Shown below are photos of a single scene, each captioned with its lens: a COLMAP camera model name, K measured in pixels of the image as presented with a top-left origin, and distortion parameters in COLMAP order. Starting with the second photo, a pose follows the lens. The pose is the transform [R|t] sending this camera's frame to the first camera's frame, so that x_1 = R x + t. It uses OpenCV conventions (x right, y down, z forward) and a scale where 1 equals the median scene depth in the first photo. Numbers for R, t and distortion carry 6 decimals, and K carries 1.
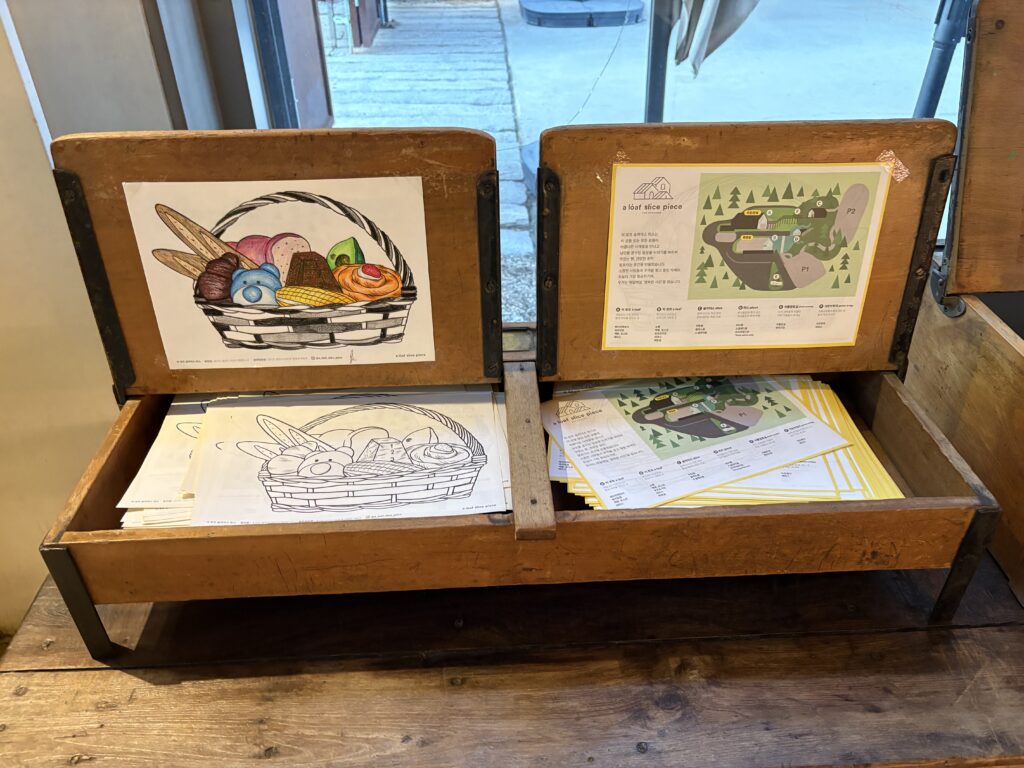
lens RADIAL K [[784.3, 0, 512.0], [0, 784.3, 384.0], [0, 0, 1]] dist [0.073343, -0.089413]
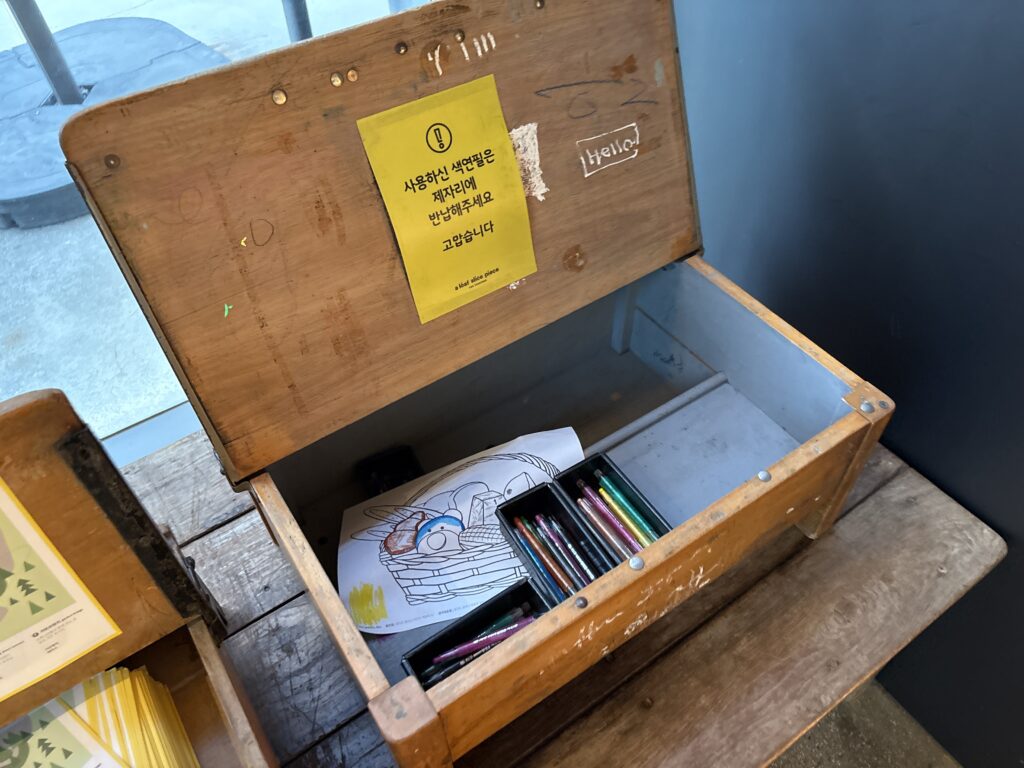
lens RADIAL K [[784.3, 0, 512.0], [0, 784.3, 384.0], [0, 0, 1]] dist [0.073343, -0.089413]
pose [[0.850486, -0.403690, 0.337207, 0.592216], [0.308558, 0.902087, 0.301713, -0.376256], [-0.425989, -0.152555, 0.891774, 0.213358]]
